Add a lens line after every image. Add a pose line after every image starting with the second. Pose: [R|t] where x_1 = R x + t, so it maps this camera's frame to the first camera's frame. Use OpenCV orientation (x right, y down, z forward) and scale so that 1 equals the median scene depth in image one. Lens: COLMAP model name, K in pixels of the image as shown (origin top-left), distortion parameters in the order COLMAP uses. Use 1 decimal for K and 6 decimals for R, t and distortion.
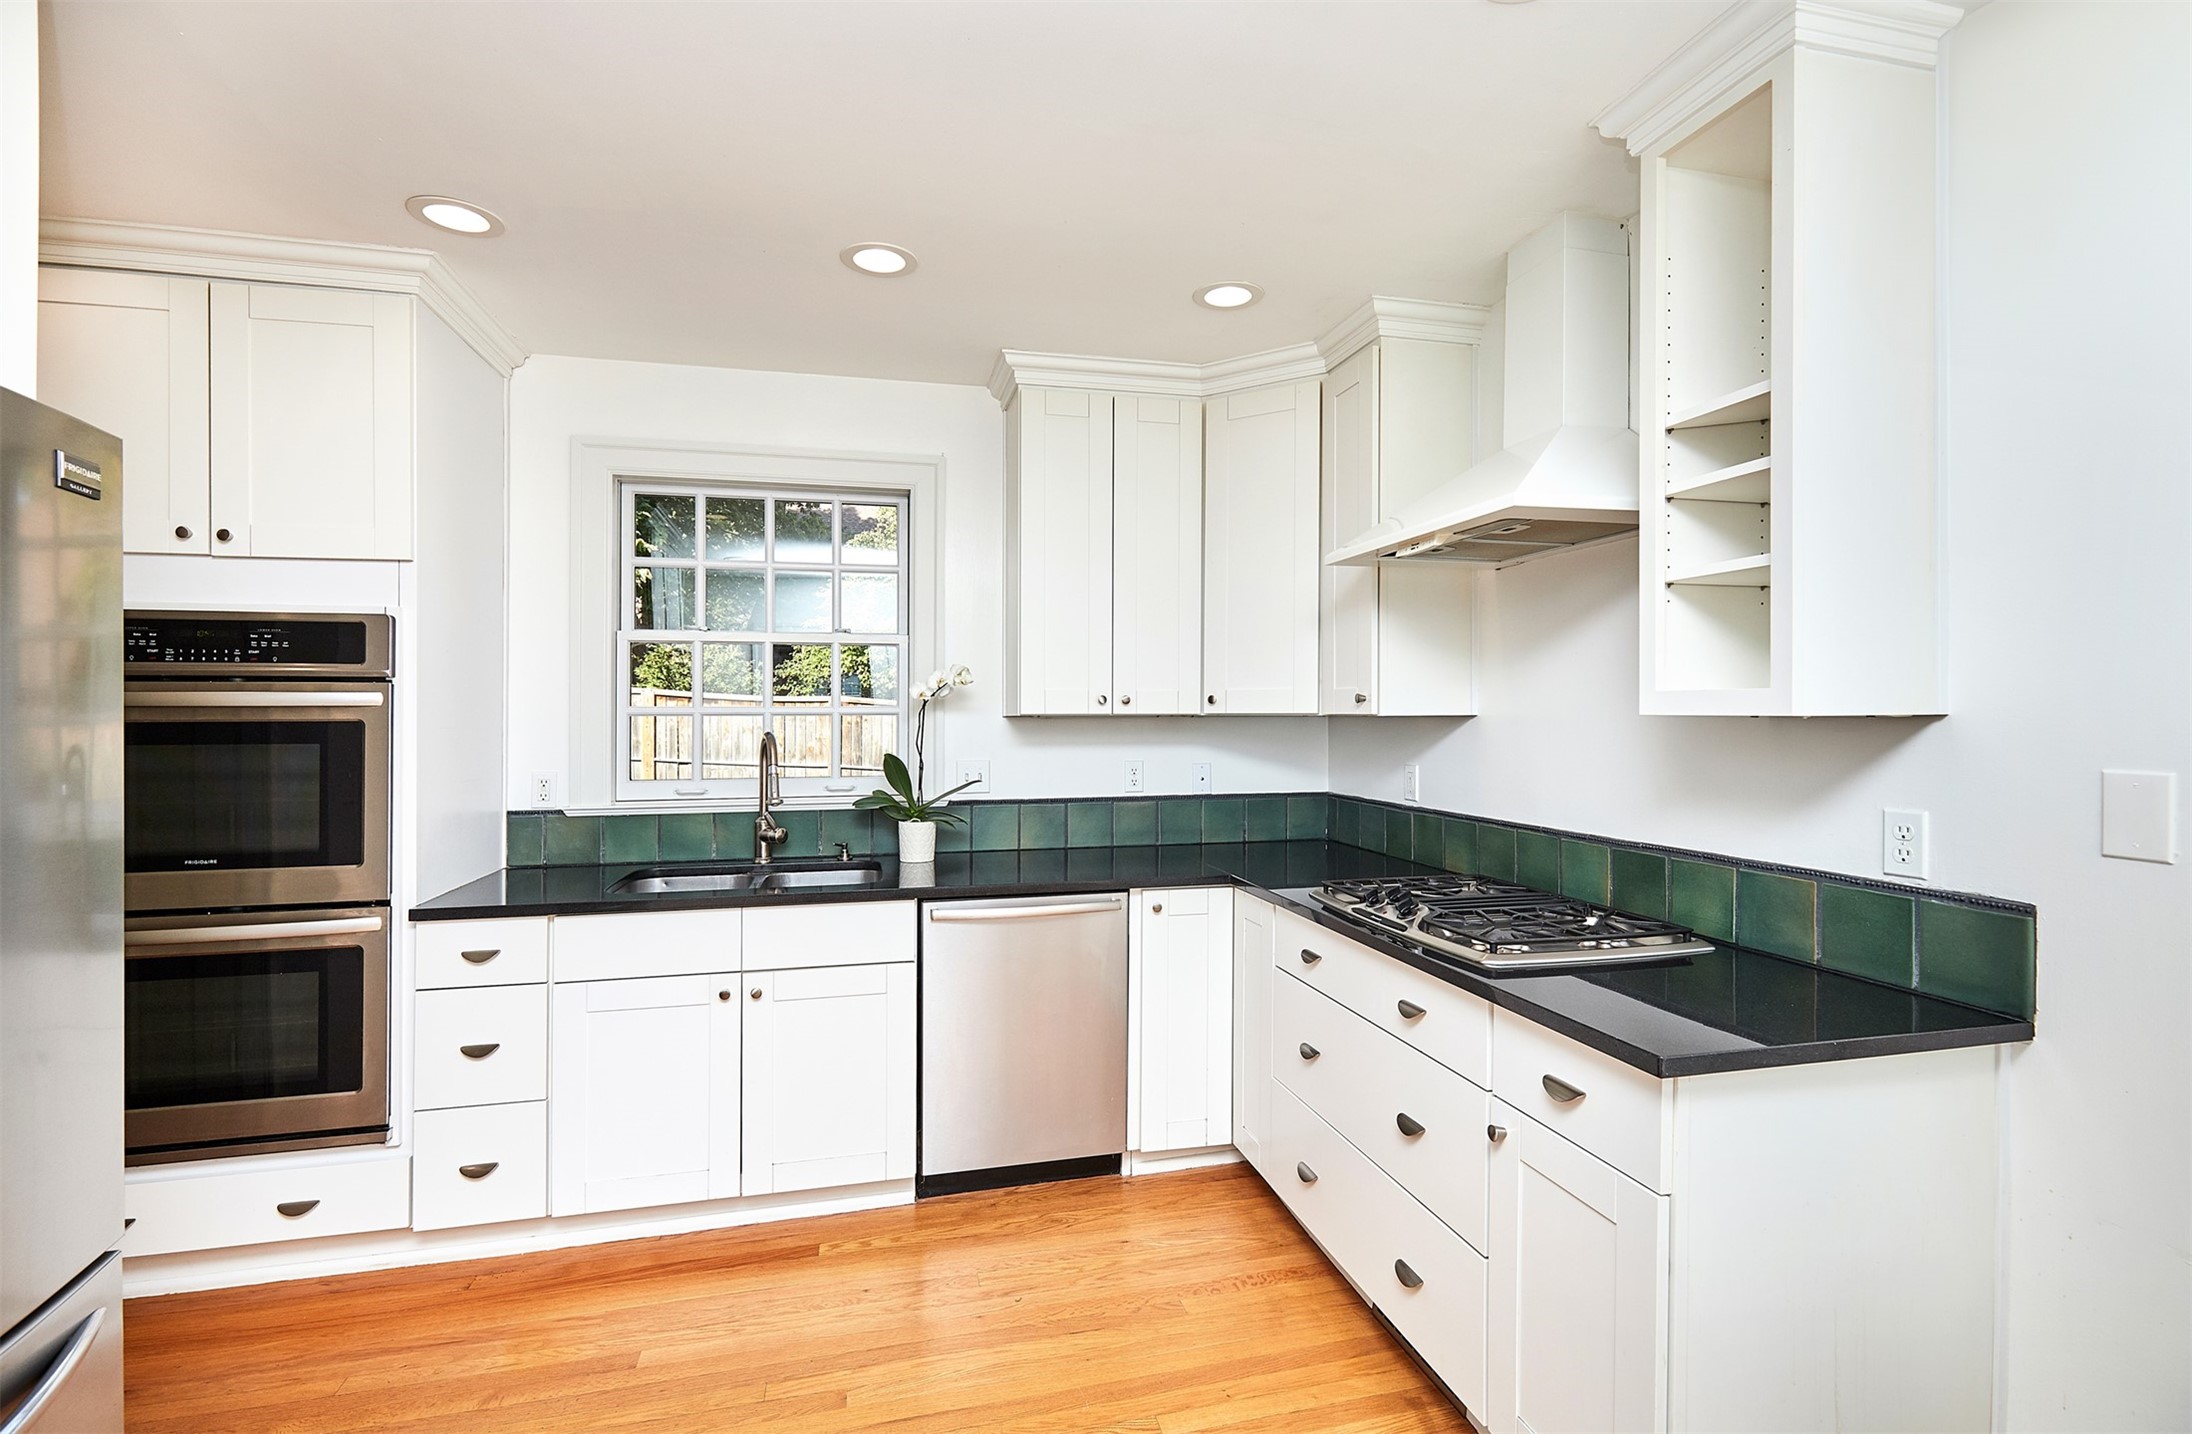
lens RADIAL K [[982.1, 0, 1095.1], [0, 982.1, 706.3], [0, 0, 1]] dist [0.002654, -0.000802]
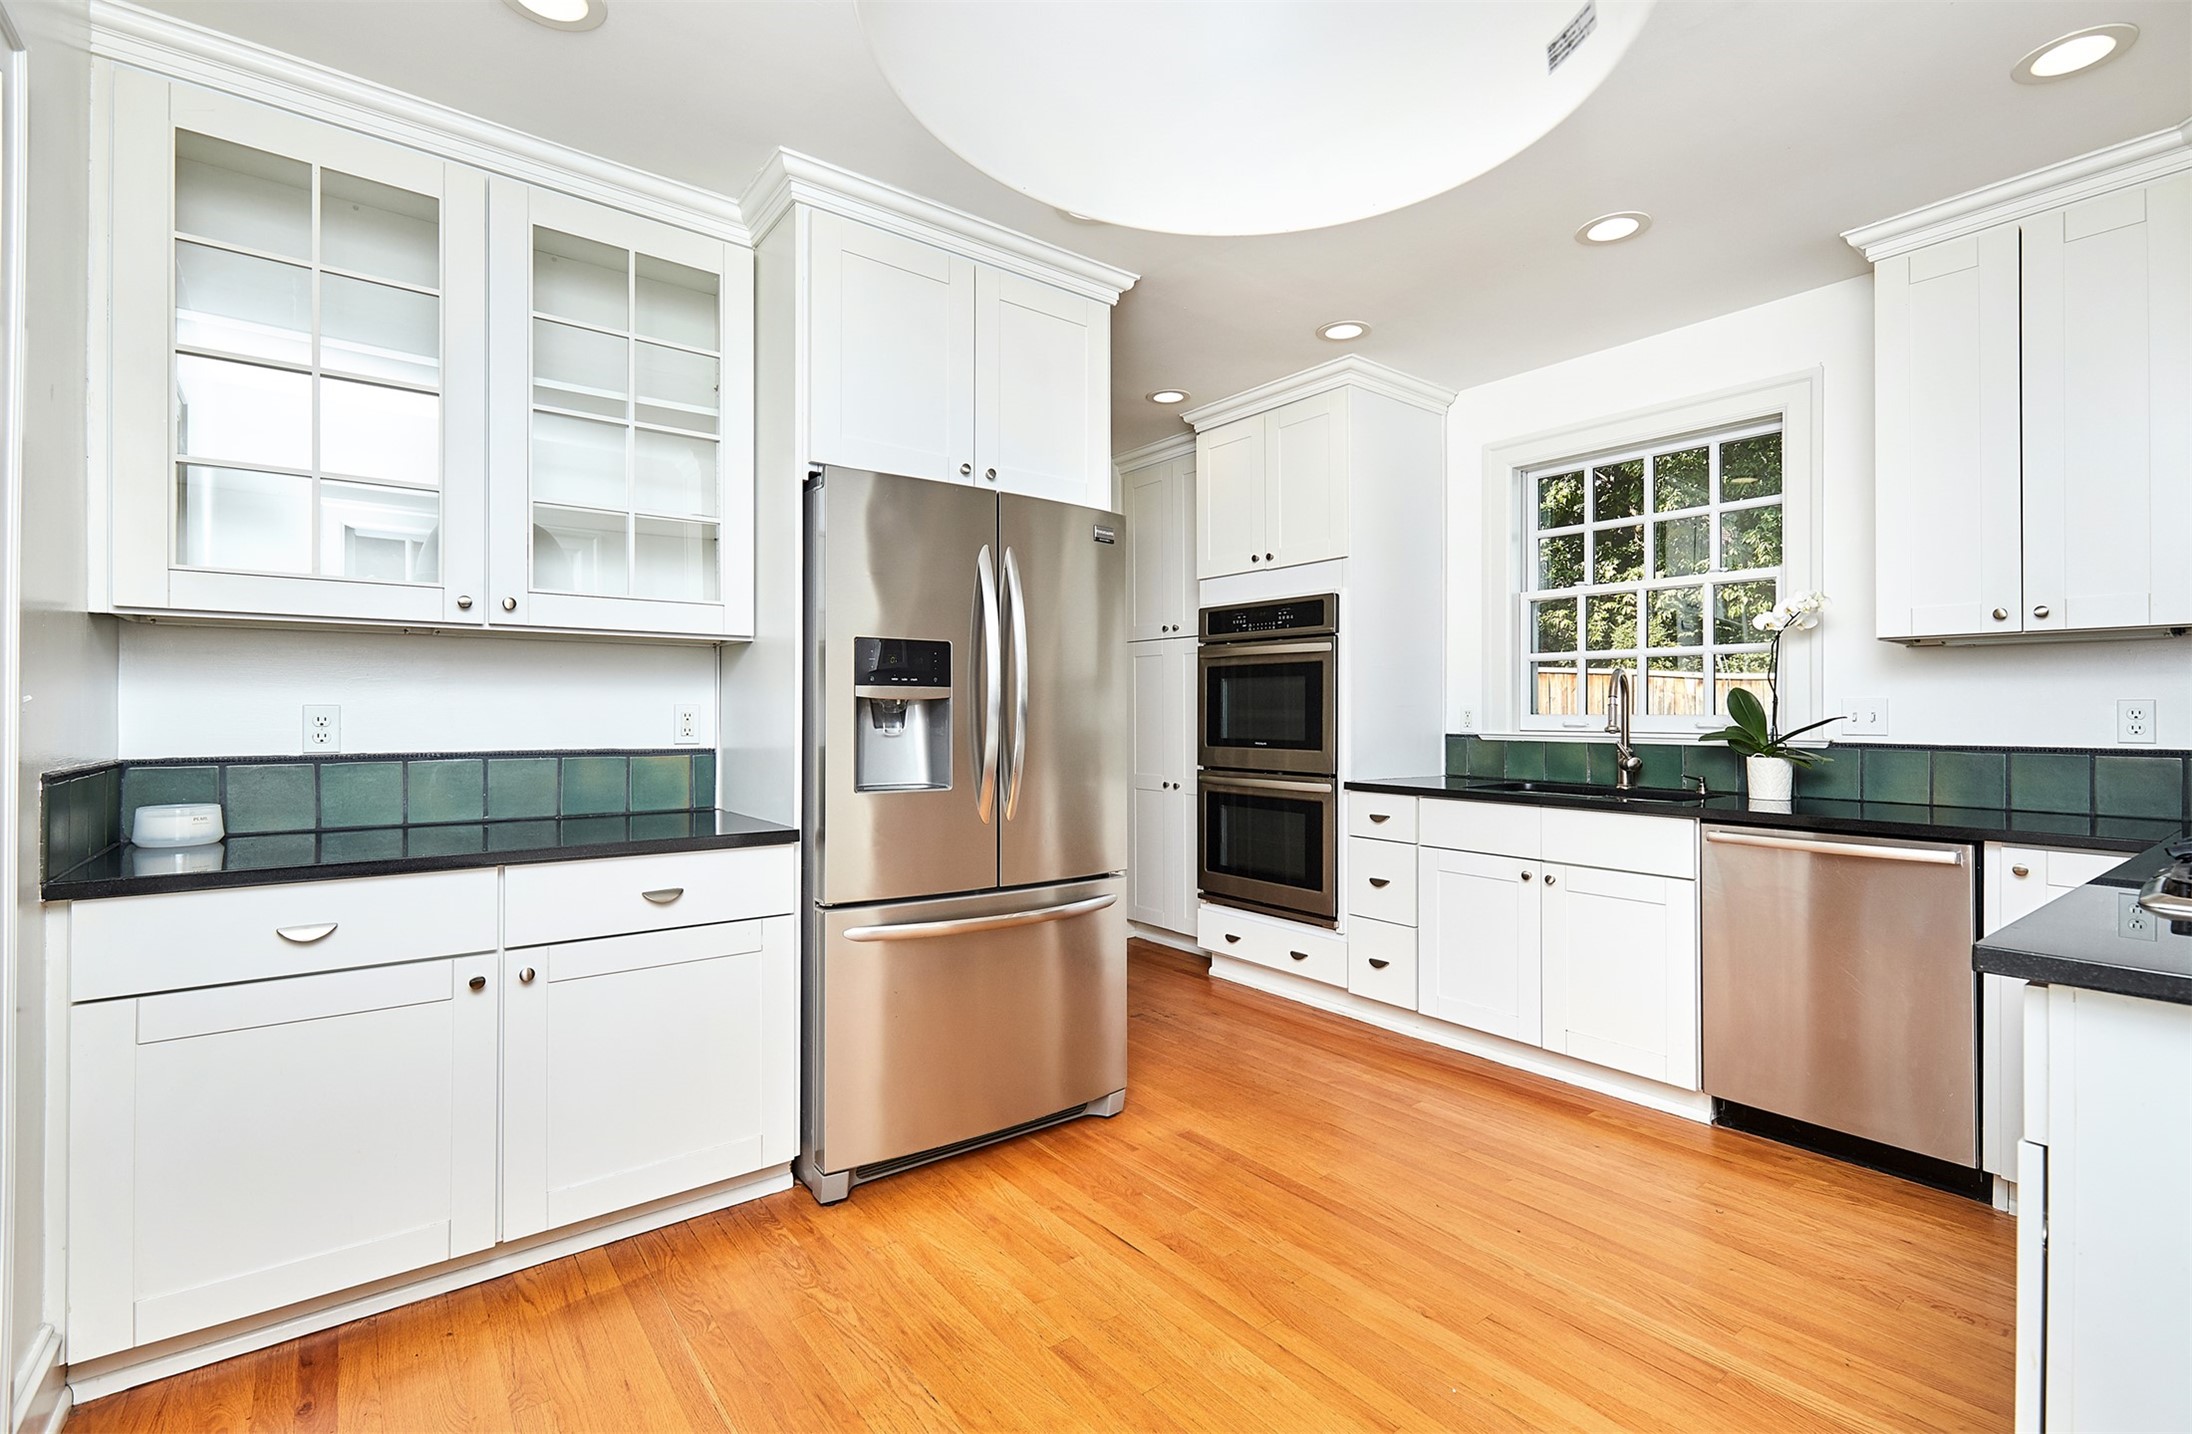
lens RADIAL K [[982.1, 0, 1106.7], [0, 982.1, 710.6], [0, 0, 1]] dist [0.002654, -0.000802]
pose [[0.411050, 0.002684, -0.911609, 0.522040], [-0.002274, 0.999996, 0.001919, 0.085589], [0.911610, 0.001284, 0.411054, 0.018989]]
